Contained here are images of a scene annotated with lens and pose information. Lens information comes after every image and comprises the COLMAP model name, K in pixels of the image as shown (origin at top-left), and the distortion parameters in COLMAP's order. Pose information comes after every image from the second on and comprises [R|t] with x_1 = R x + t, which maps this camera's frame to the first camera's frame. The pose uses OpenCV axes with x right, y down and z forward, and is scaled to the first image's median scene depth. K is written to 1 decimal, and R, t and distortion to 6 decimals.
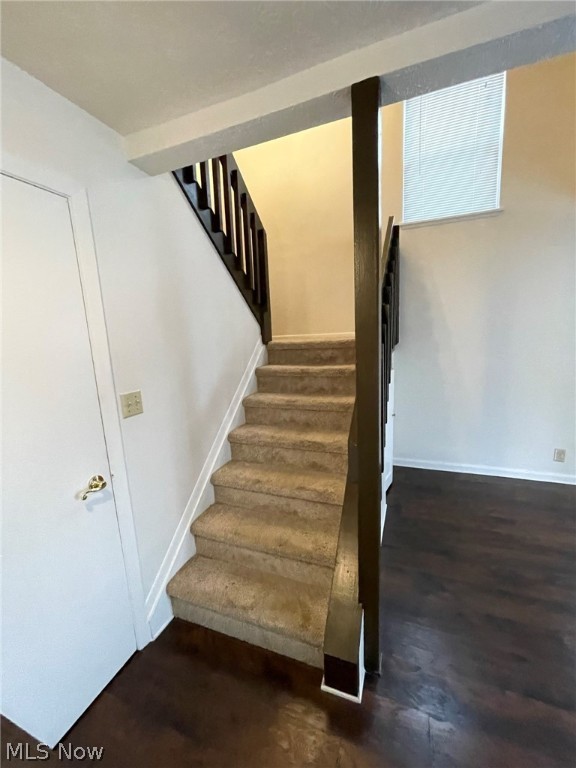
lens RADIAL K [[310.6, 0, 287.9], [0, 310.6, 384.7], [0, 0, 1]] dist [-0.005730, 0.001734]
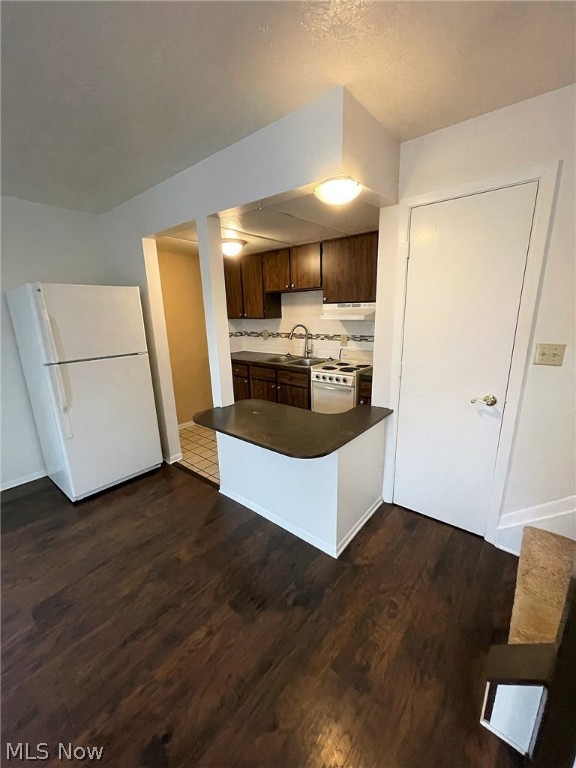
lens RADIAL K [[310.6, 0, 290.9], [0, 310.6, 386.6], [0, 0, 1]] dist [-0.005730, 0.001734]
pose [[-0.290386, 0.283914, -0.913821, 0.628117], [-0.129444, 0.934539, 0.331484, -0.060178], [0.948114, 0.214547, -0.234626, 0.318269]]
